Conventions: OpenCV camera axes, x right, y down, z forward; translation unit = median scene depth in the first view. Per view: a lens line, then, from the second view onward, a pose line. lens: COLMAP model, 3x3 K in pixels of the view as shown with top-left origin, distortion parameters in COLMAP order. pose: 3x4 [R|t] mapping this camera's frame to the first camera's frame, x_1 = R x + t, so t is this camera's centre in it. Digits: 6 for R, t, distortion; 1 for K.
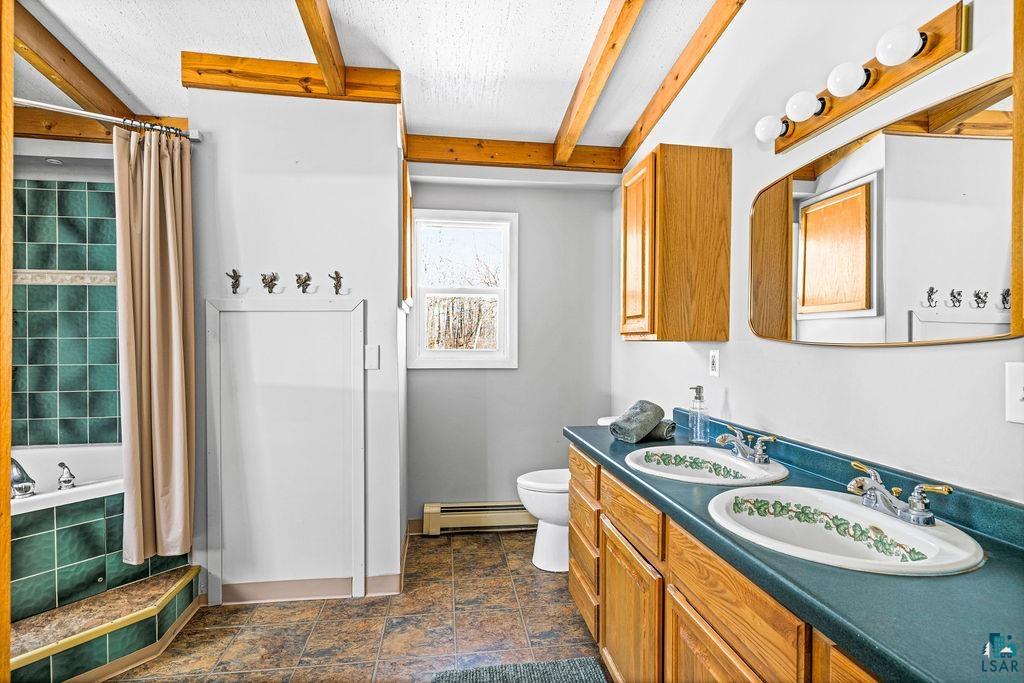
lens RADIAL K [[499.3, 0, 511.0], [0, 499.3, 344.6], [0, 0, 1]] dist [-0.001146, 0.000125]
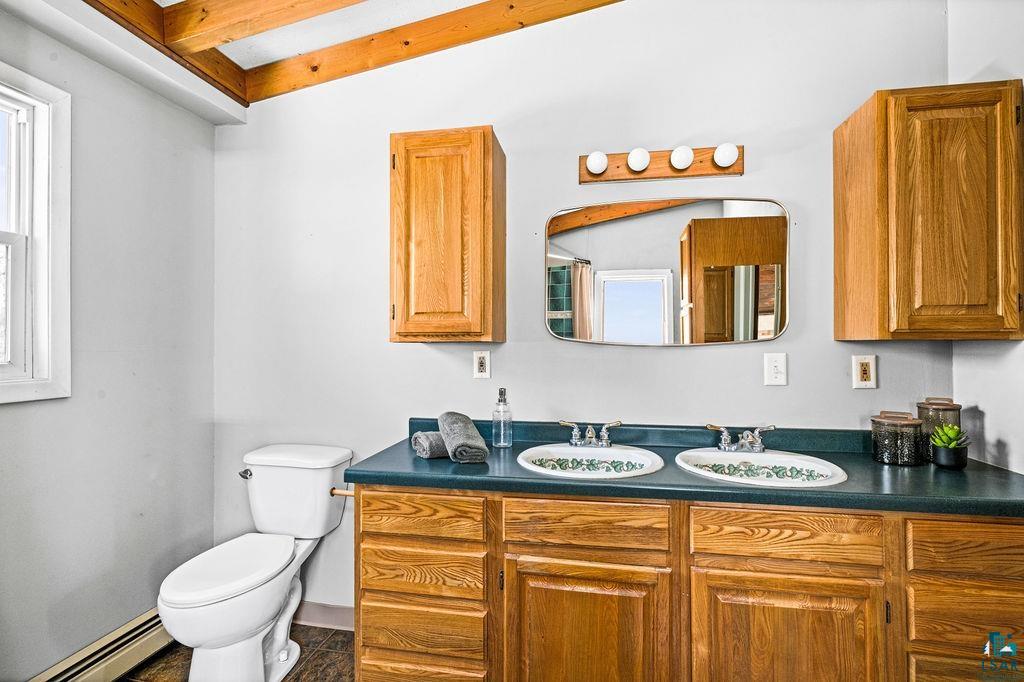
lens RADIAL K [[499.3, 0, 511.0], [0, 499.3, 344.1], [0, 0, 1]] dist [-0.001146, 0.000125]
pose [[0.316343, -0.008061, 0.948611, -0.541128], [0.007237, 0.999955, 0.006084, -0.009506], [-0.948617, 0.004941, 0.316387, 0.665660]]
